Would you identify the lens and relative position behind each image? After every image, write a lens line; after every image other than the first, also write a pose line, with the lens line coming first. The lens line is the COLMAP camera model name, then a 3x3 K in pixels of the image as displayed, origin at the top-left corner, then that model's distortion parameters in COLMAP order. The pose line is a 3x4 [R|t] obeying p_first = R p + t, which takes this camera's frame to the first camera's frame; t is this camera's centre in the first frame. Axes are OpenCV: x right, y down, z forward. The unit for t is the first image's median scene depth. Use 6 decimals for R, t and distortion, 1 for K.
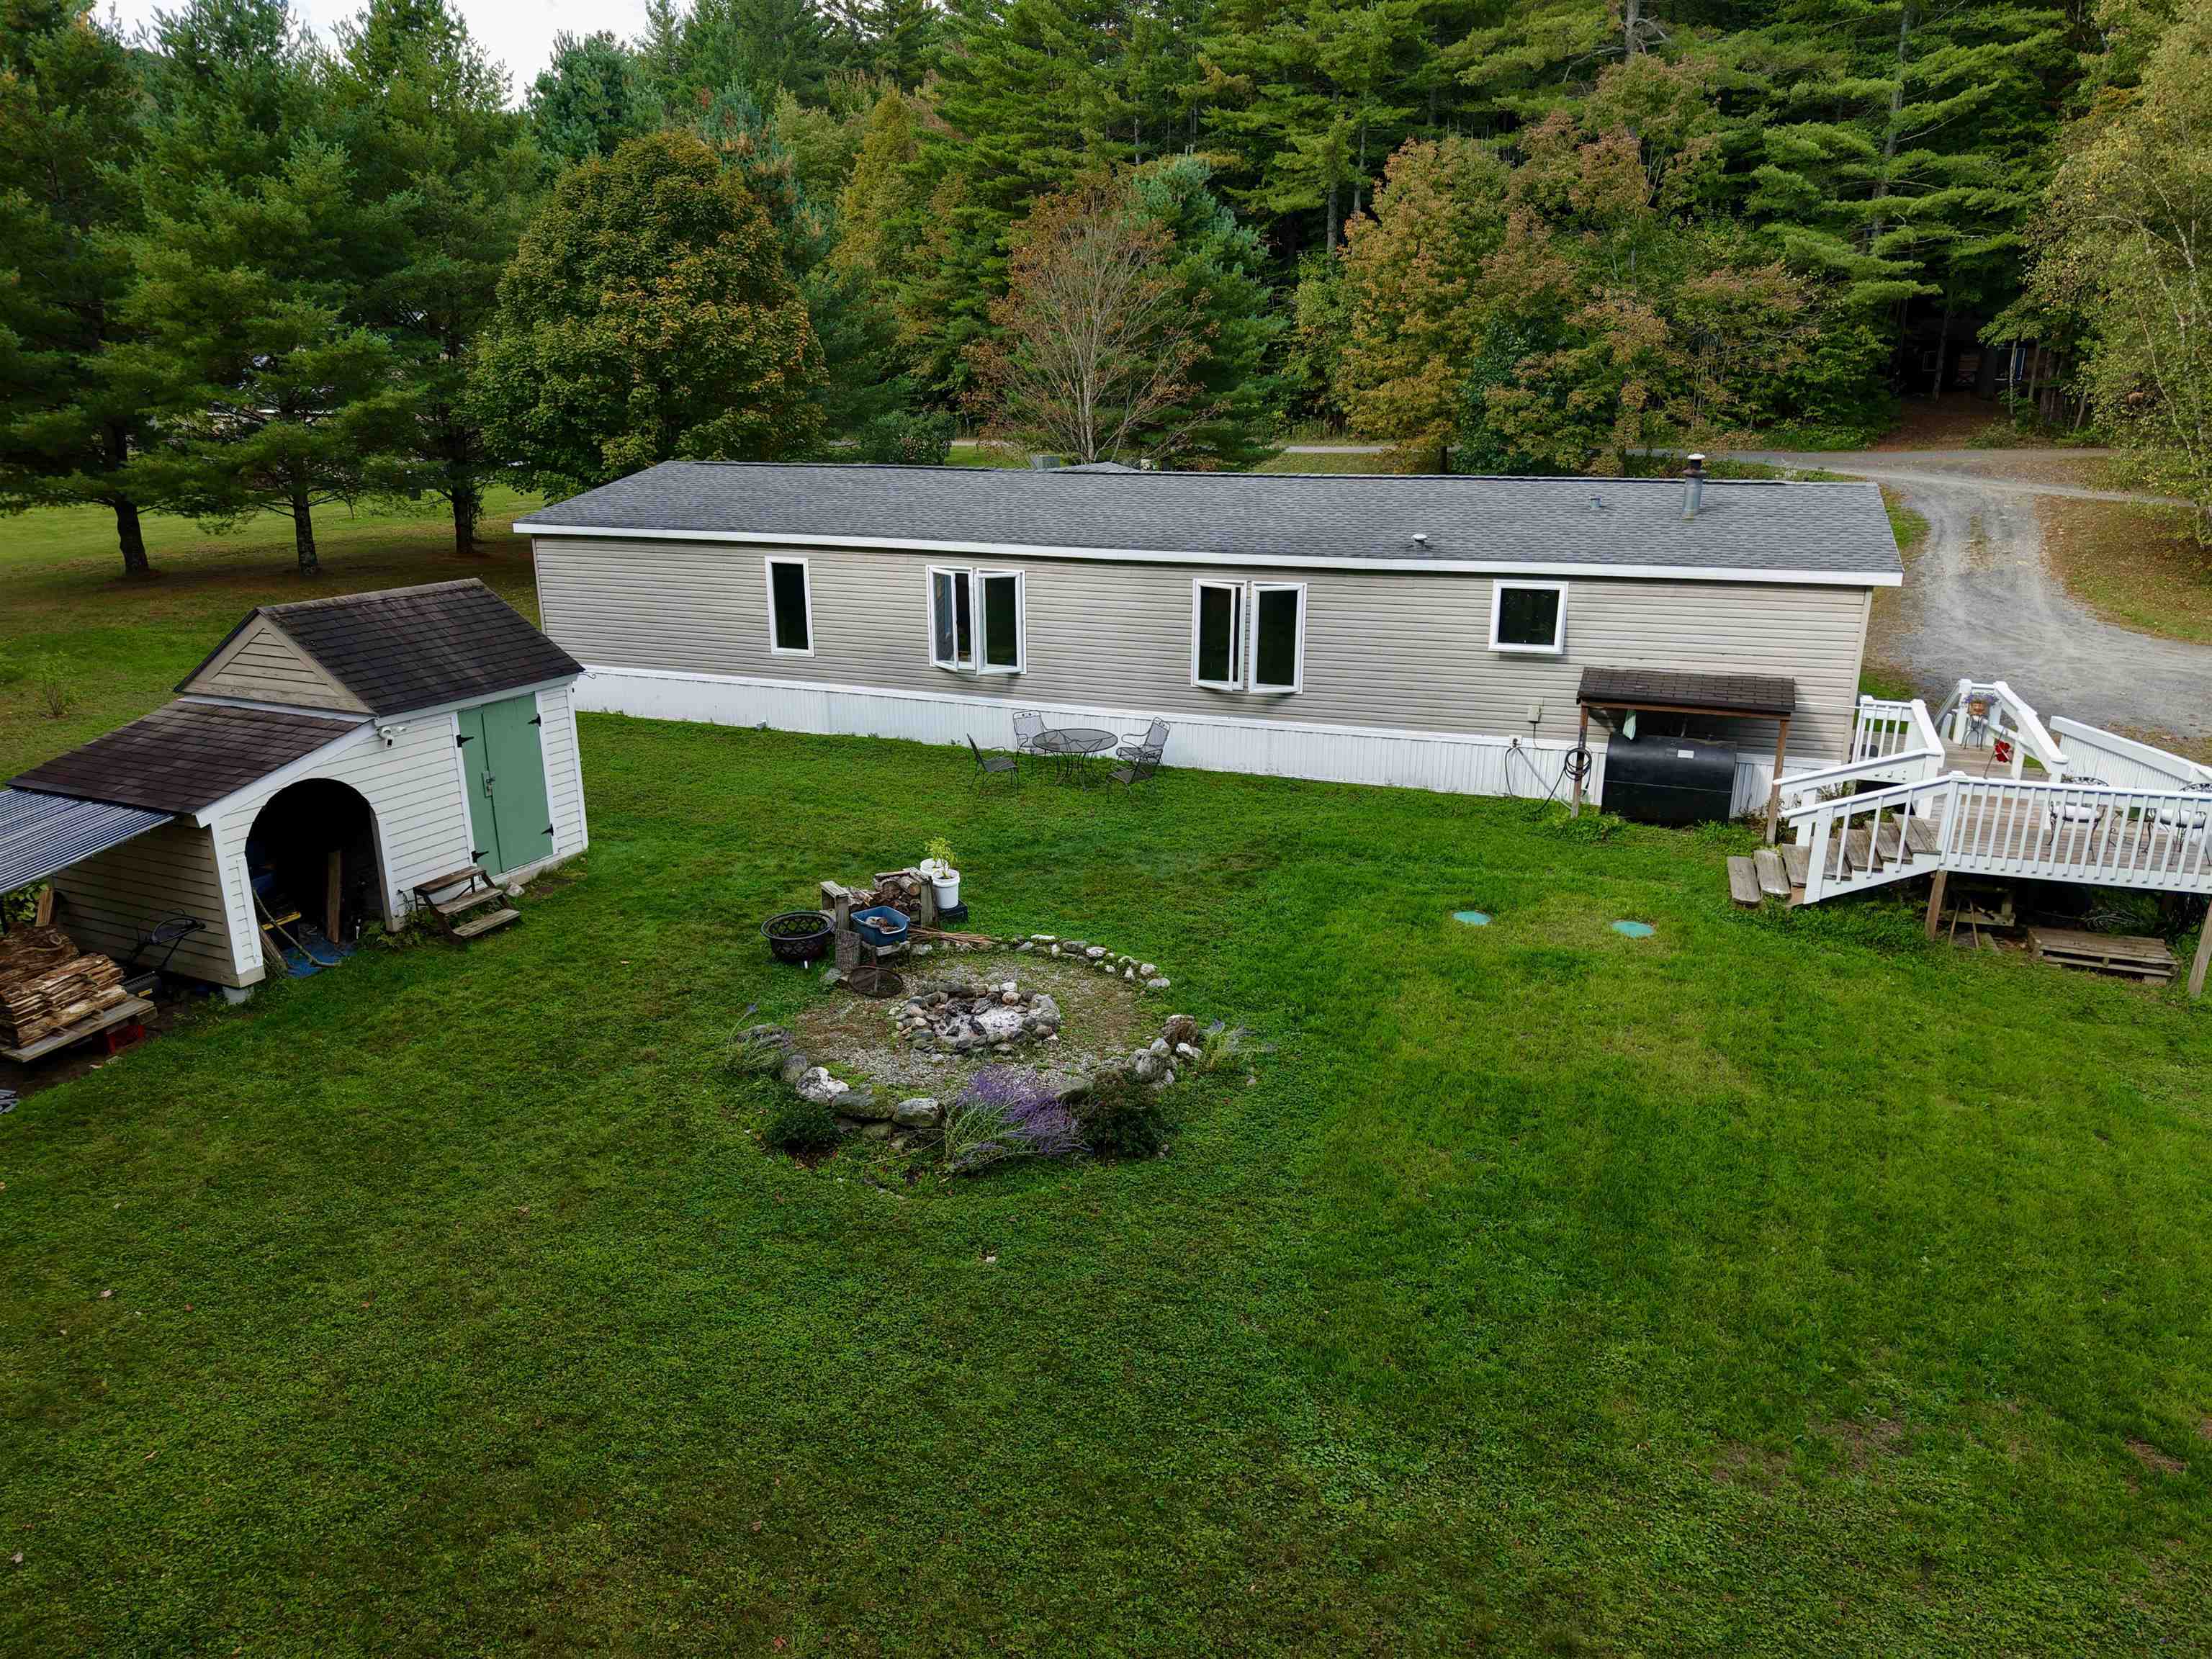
lens RADIAL K [[1480.4, 0, 1107.3], [0, 1480.4, 837.3], [0, 0, 1]] dist [0.019799, -0.022674]
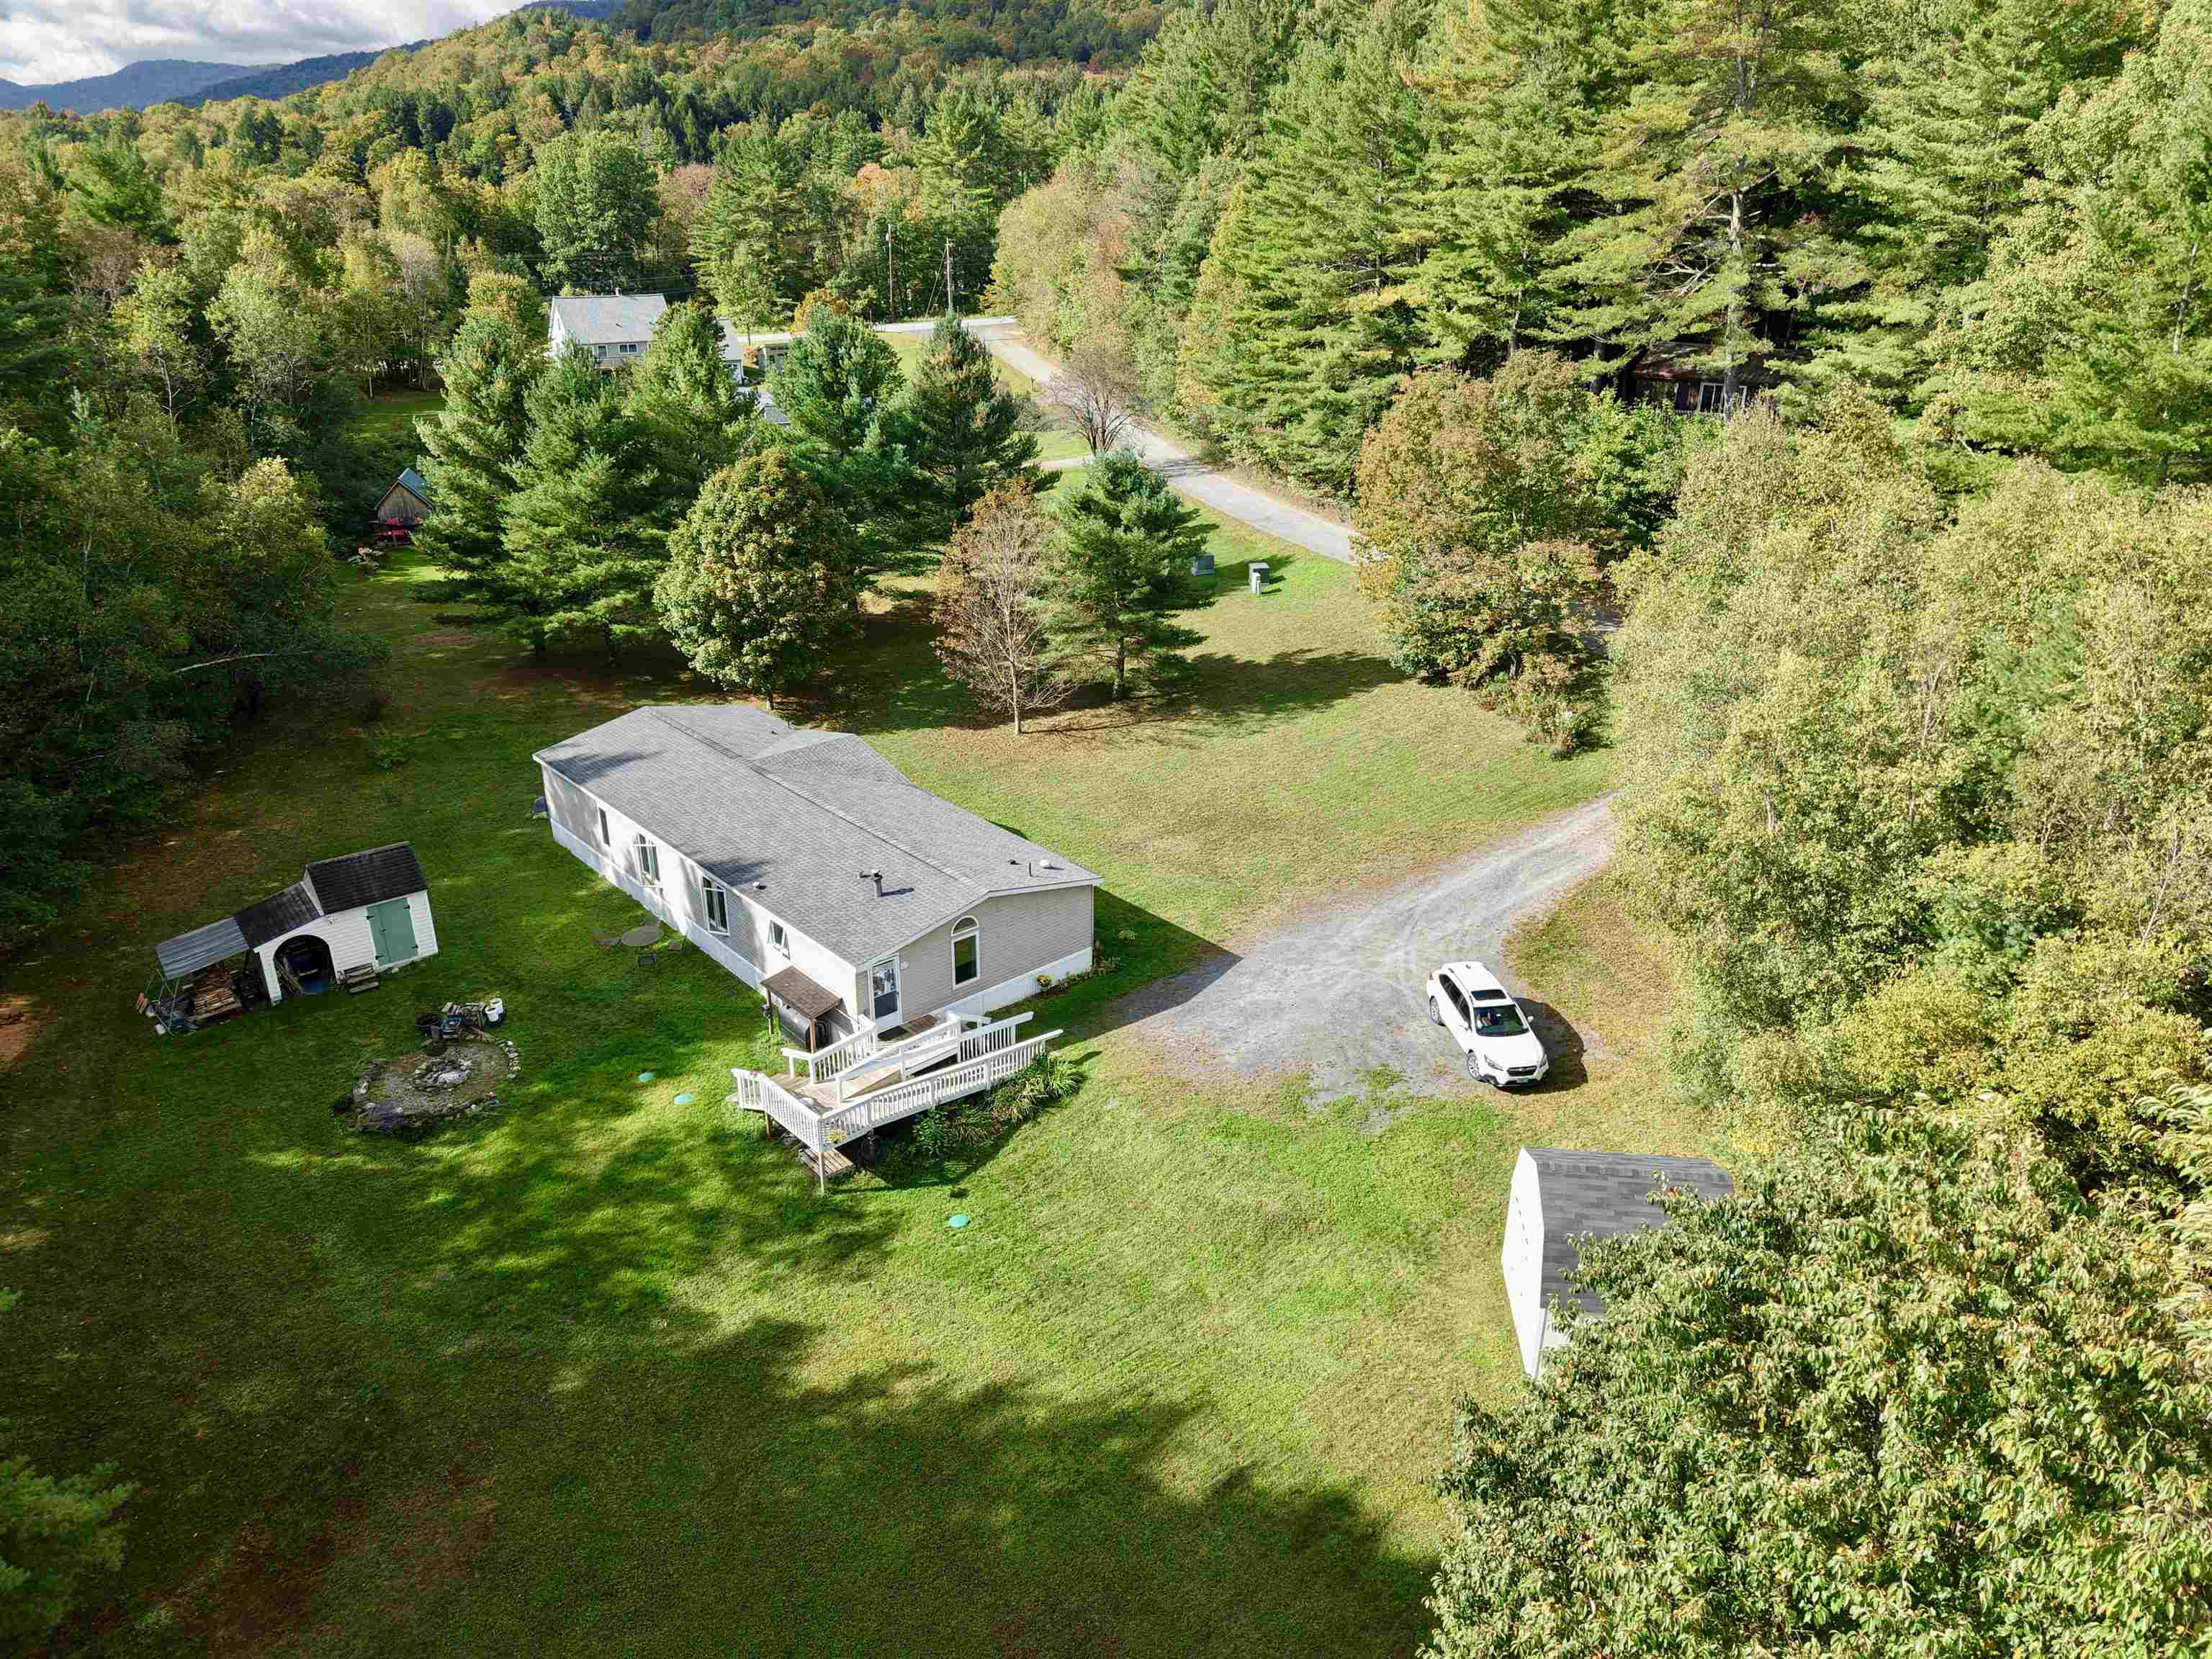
lens RADIAL K [[1480.4, 0, 1103.0], [0, 1480.4, 822.8], [0, 0, 1]] dist [0.019799, -0.022674]
pose [[0.899501, 0.174432, -0.400589, 1.715467], [-0.134948, 0.982938, 0.124989, -0.710516], [0.415556, -0.058369, 0.907693, -0.835083]]
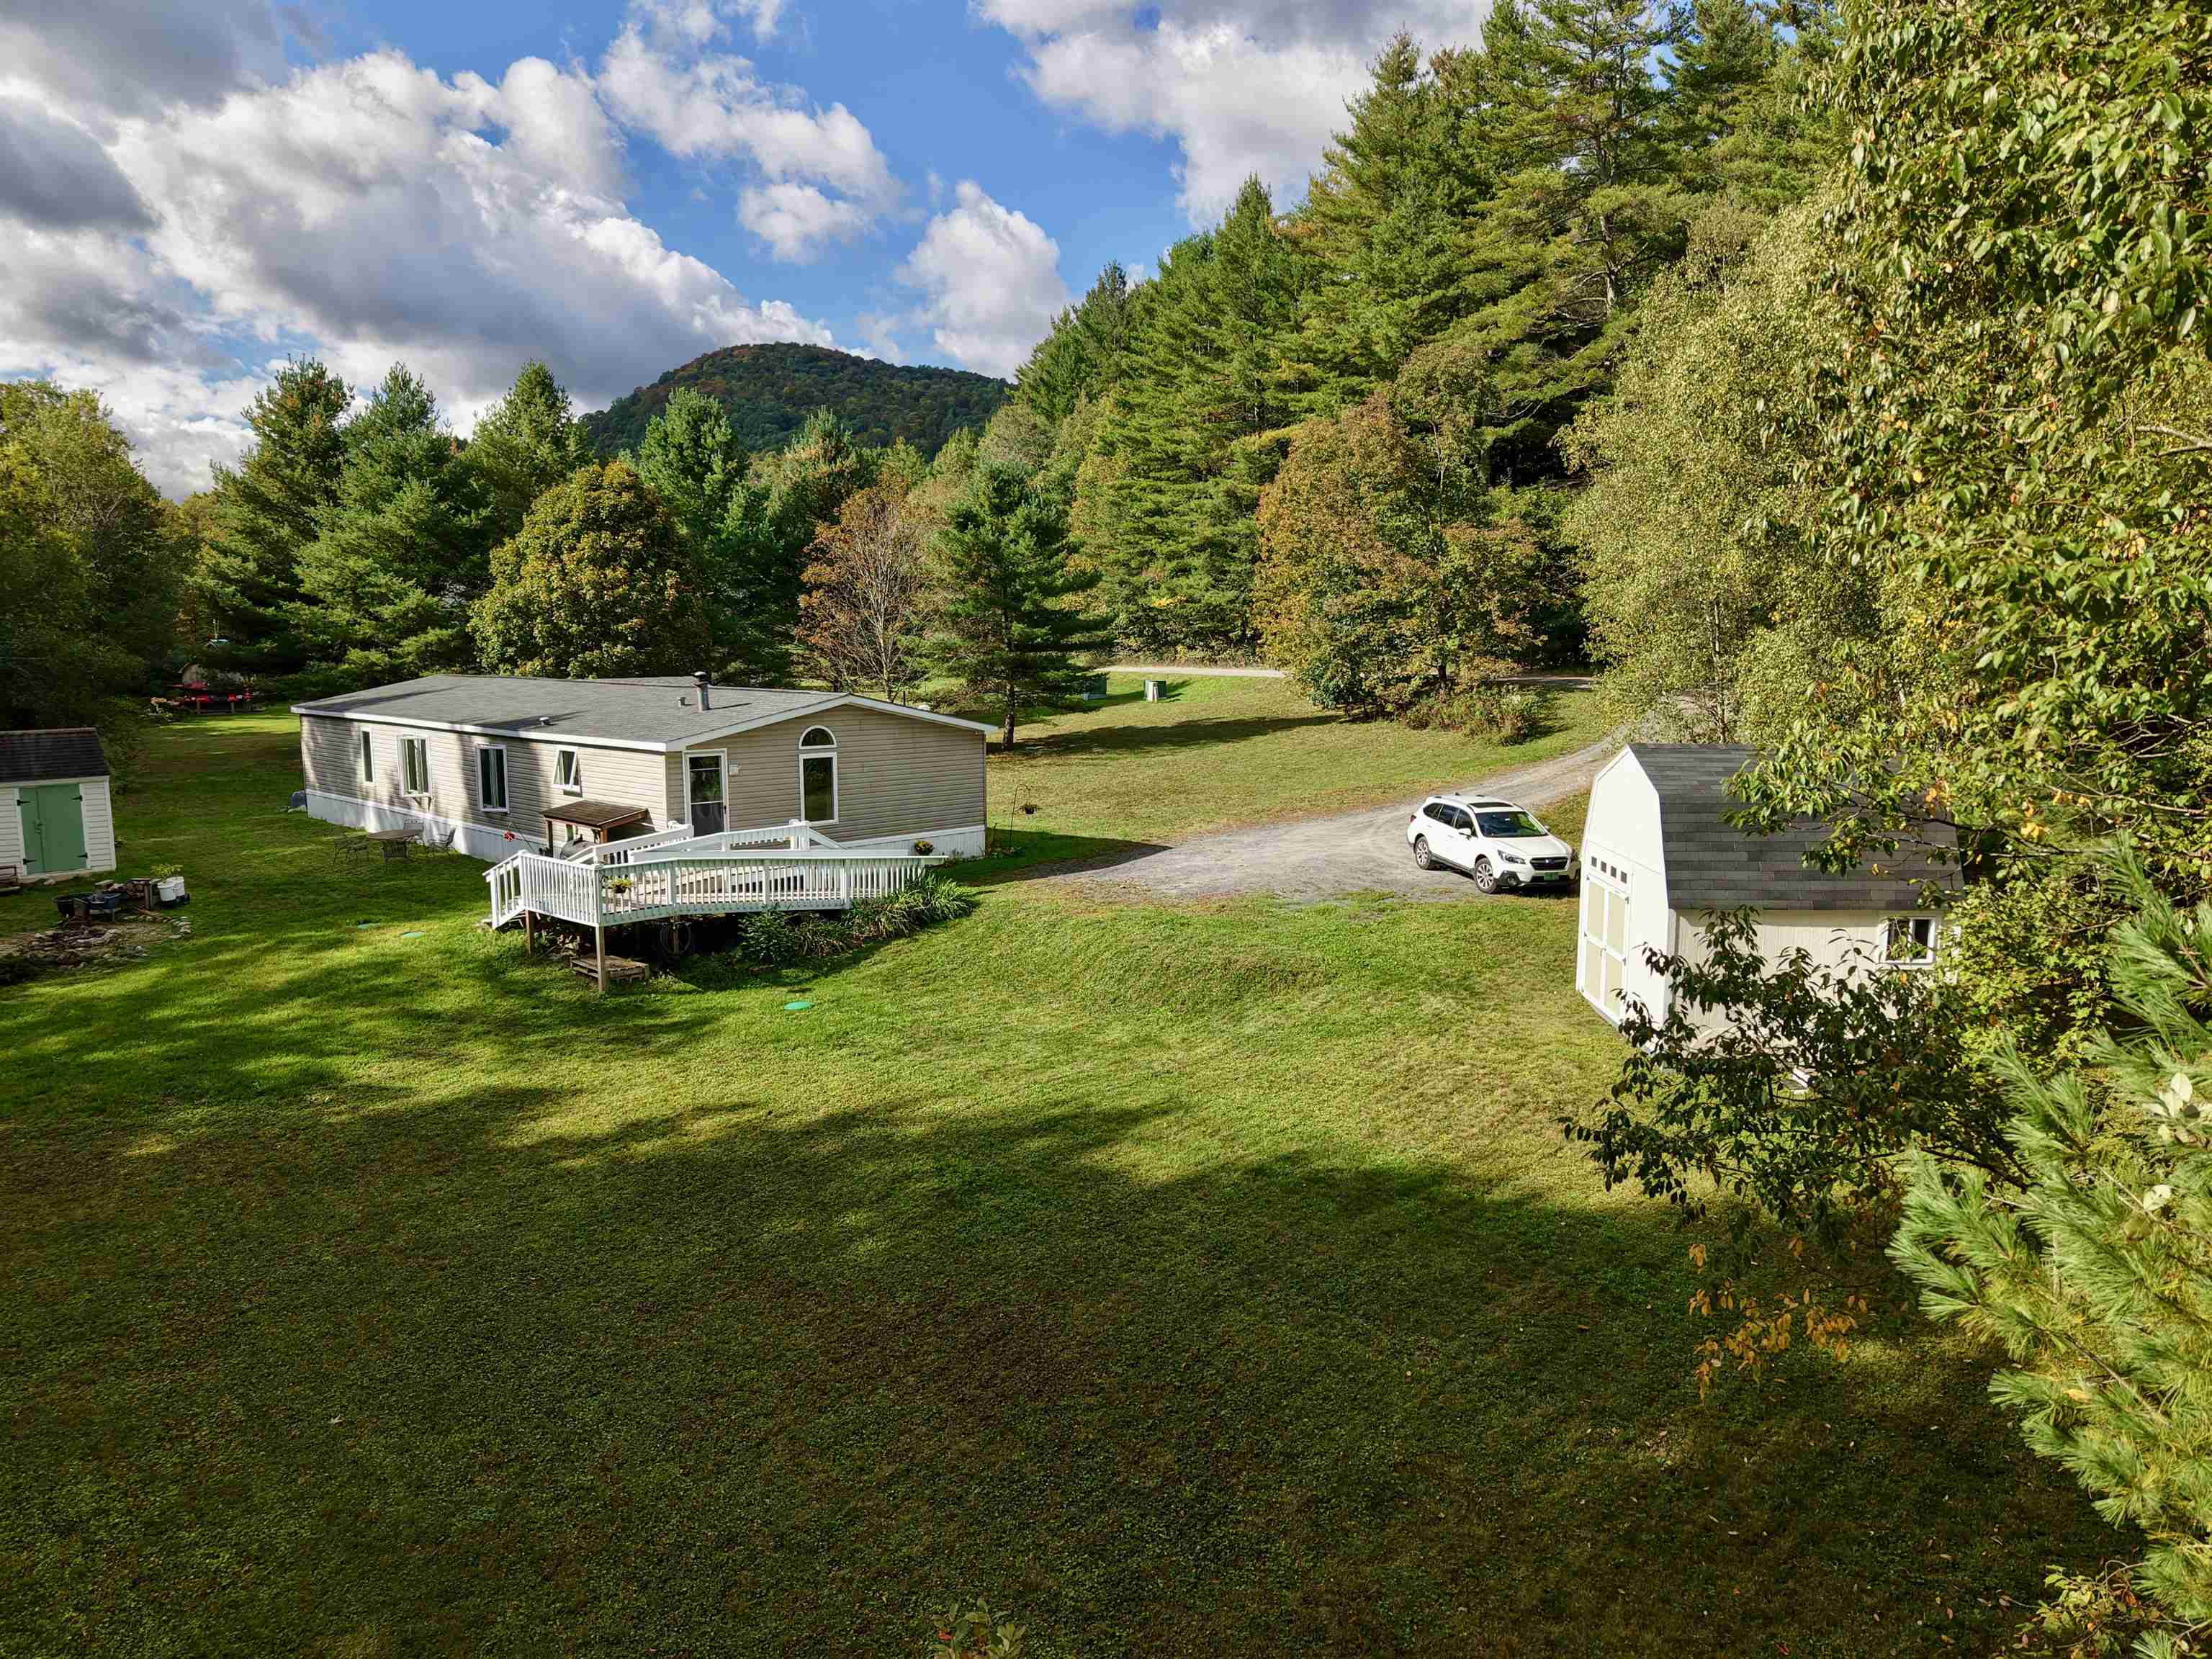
lens RADIAL K [[1480.4, 0, 1110.9], [0, 1480.4, 831.7], [0, 0, 1]] dist [0.019799, -0.022674]
pose [[0.933832, 0.049948, -0.354208, 1.587662], [-0.104119, 0.985283, -0.135559, 0.089463], [0.342224, 0.163469, 0.925289, -0.340583]]
